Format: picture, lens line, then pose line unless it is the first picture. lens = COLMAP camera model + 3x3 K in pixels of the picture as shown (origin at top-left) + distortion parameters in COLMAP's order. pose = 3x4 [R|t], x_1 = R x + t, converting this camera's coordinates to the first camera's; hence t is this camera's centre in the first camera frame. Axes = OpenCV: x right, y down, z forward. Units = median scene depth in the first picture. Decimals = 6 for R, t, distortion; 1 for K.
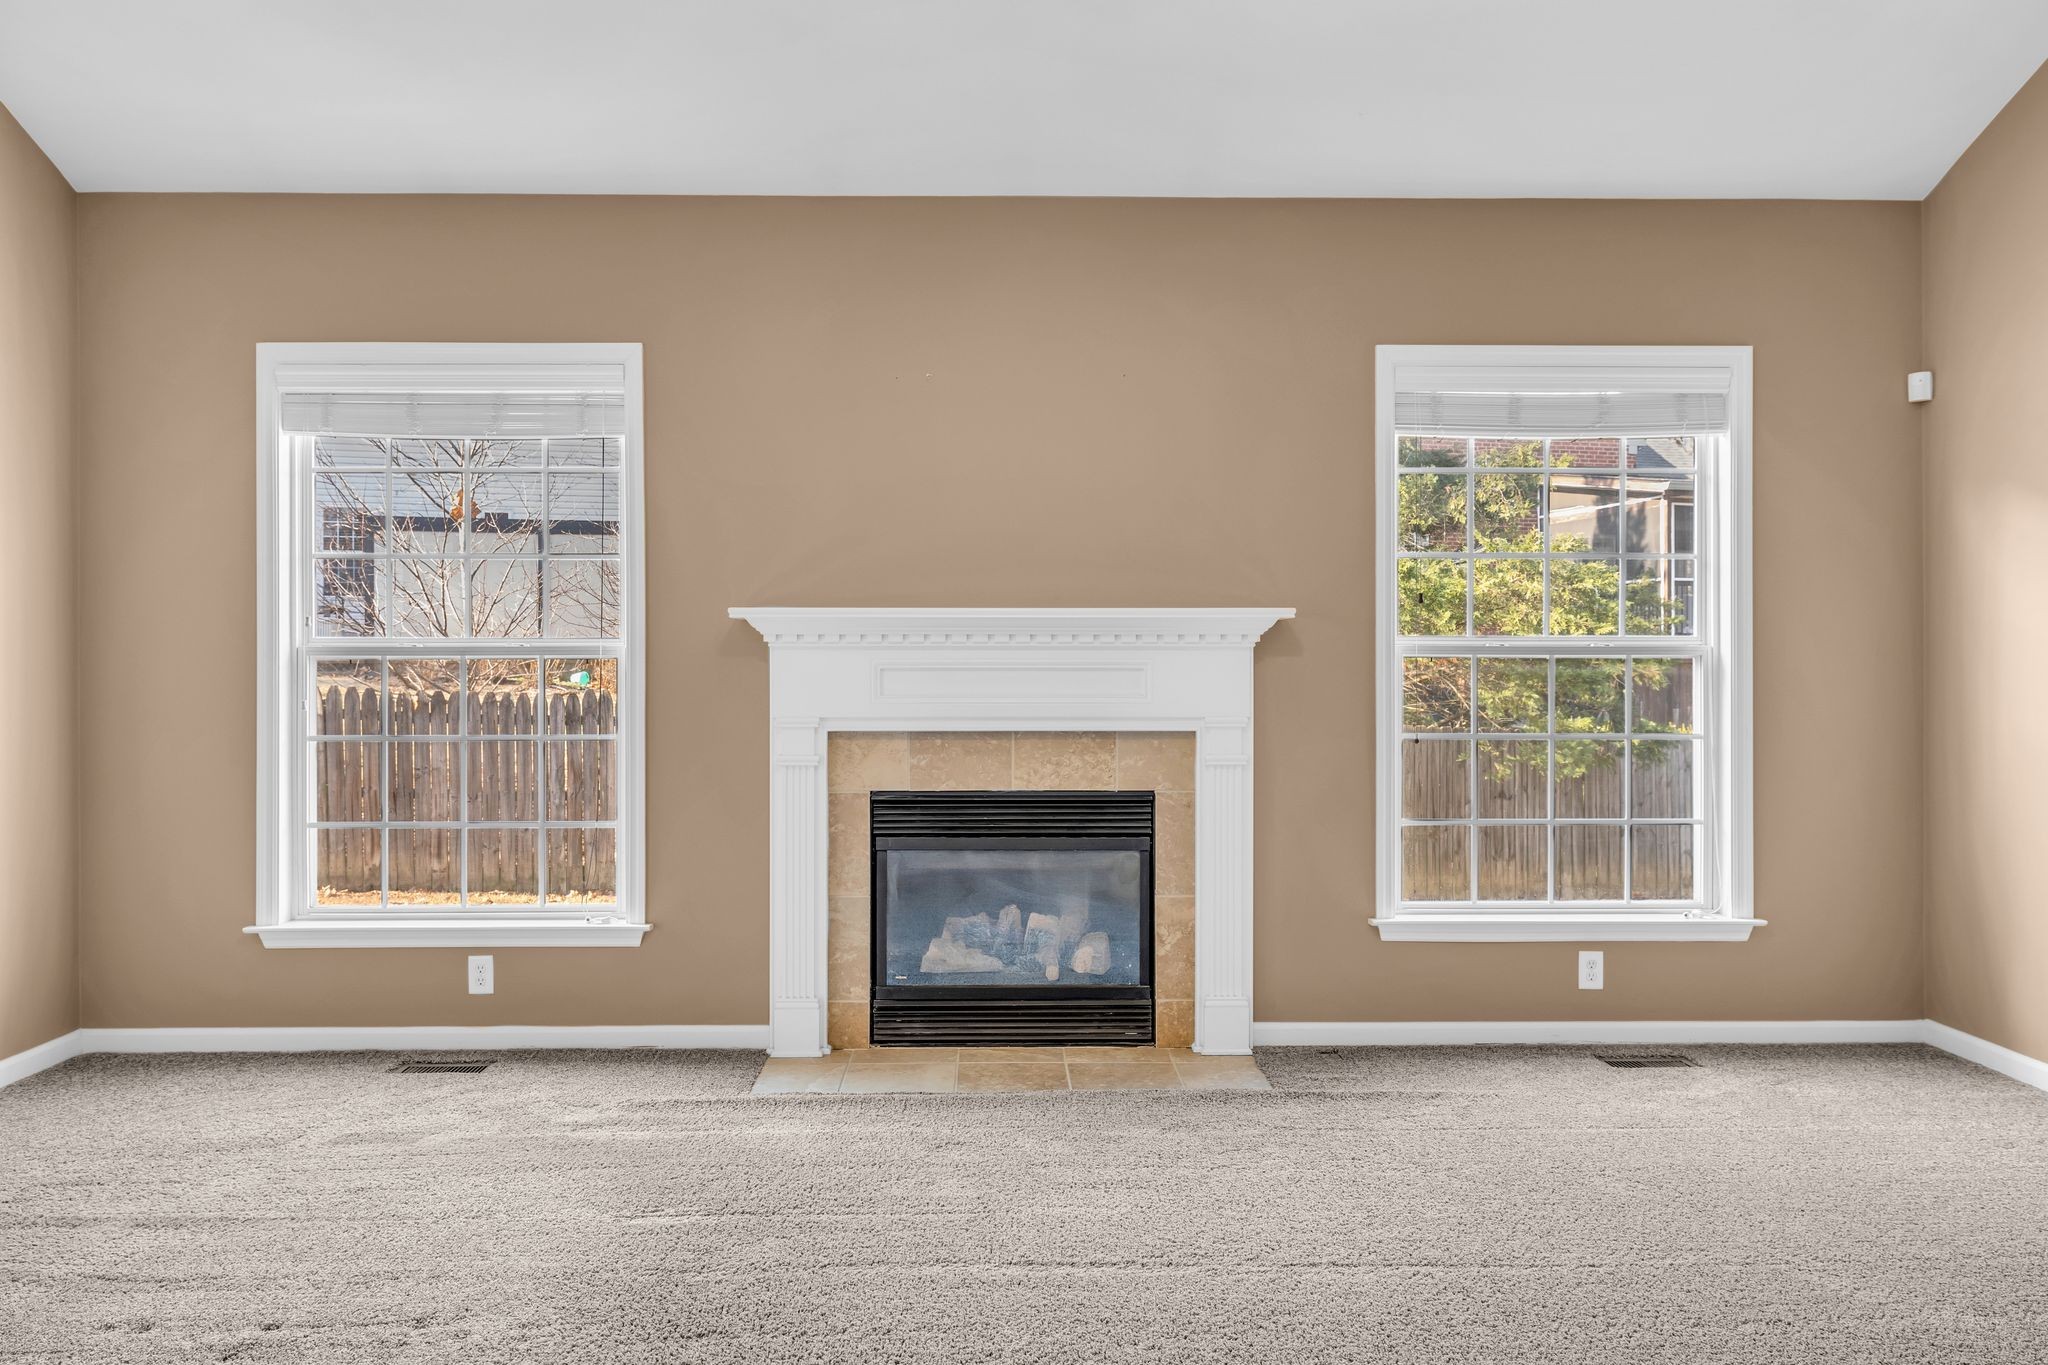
lens RADIAL K [[1408.1, 0, 1024.1], [0, 1408.1, 682.3], [0, 0, 1]] dist [0.007037, 0.001015]
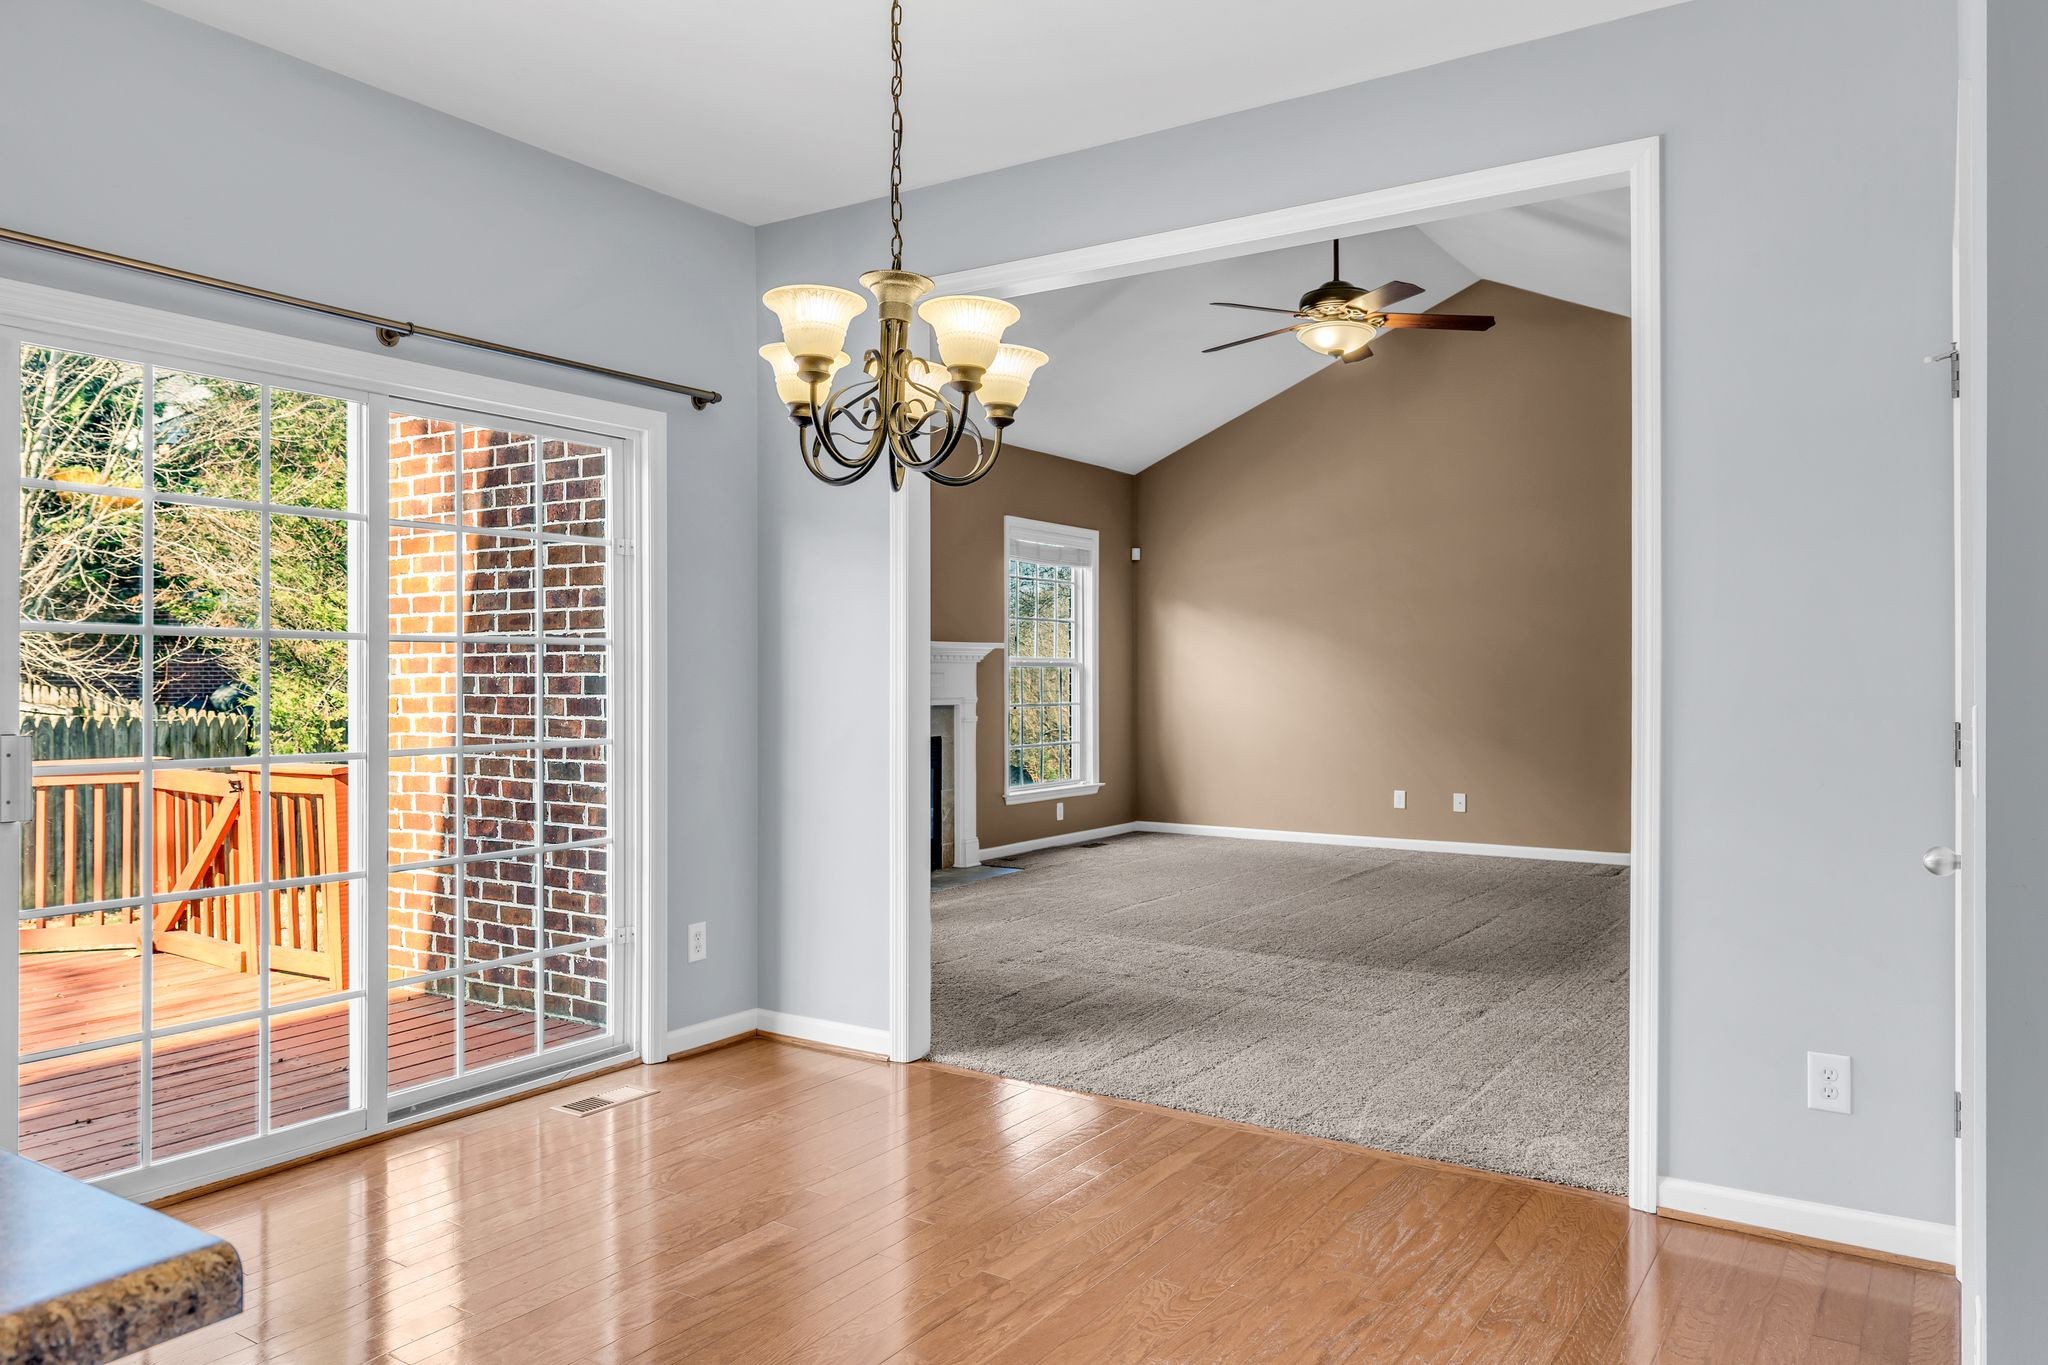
lens RADIAL K [[1408.1, 0, 1035.2], [0, 1408.1, 684.1], [0, 0, 1]] dist [0.007037, 0.001015]
pose [[0.555450, -0.007568, 0.831515, -1.442575], [0.001907, 0.999968, 0.007828, -0.009874], [-0.831548, -0.002762, 0.555446, -0.179430]]
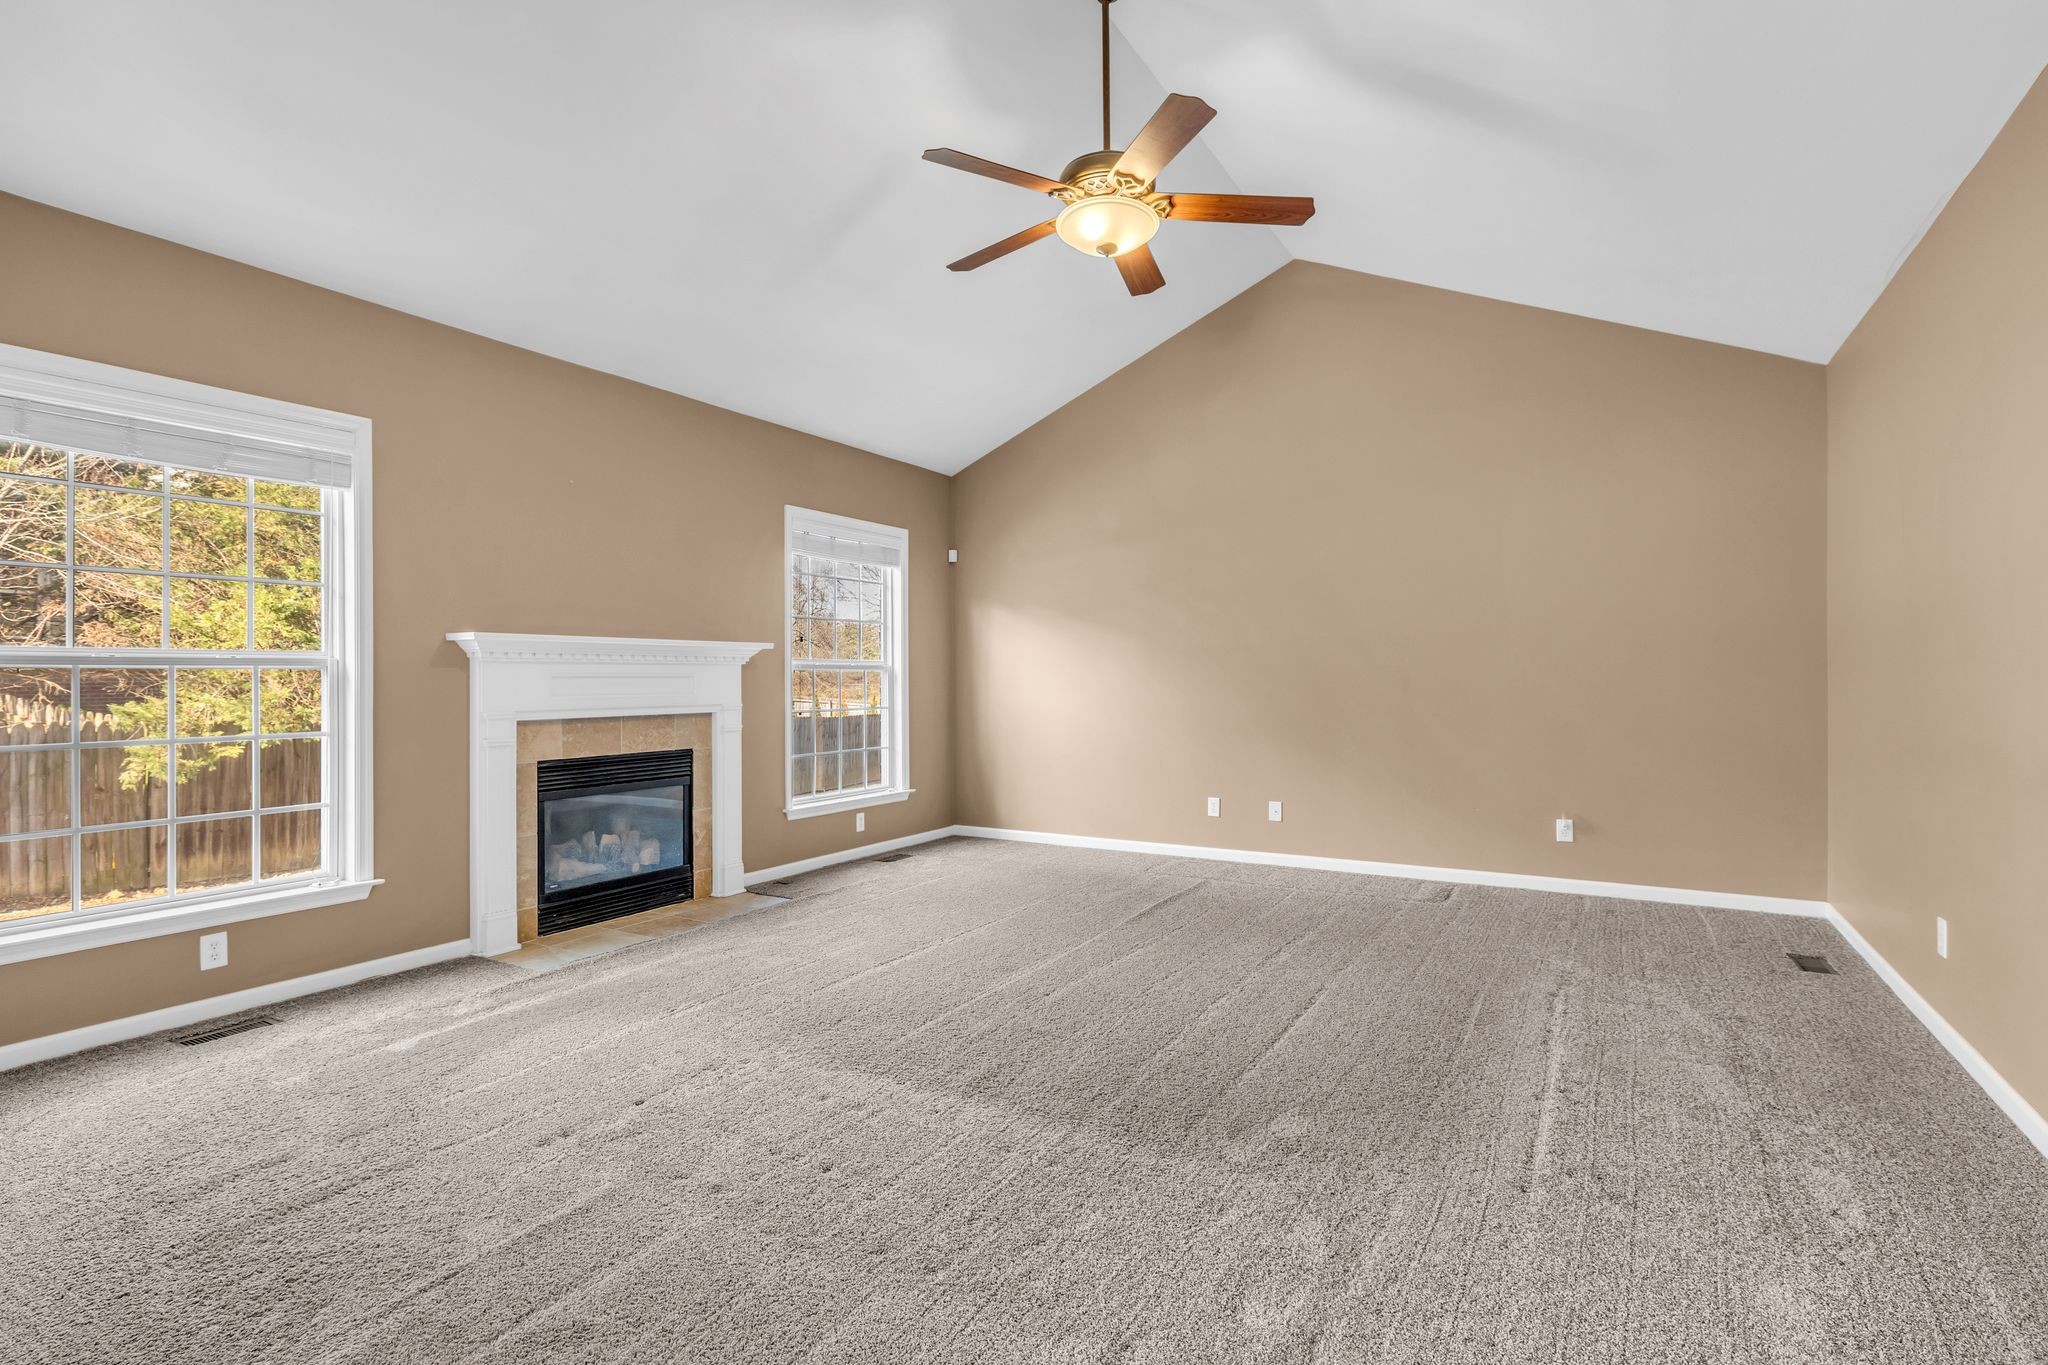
lens RADIAL K [[1003.1, 0, 1042.6], [0, 1003.1, 671.8], [0, 0, 1]] dist [0.003760, -0.002565]
pose [[0.503573, 0.002278, 0.863950, -0.739034], [0.005955, 0.999964, -0.006108, -0.005301], [-0.863932, 0.008220, 0.503541, 0.028857]]
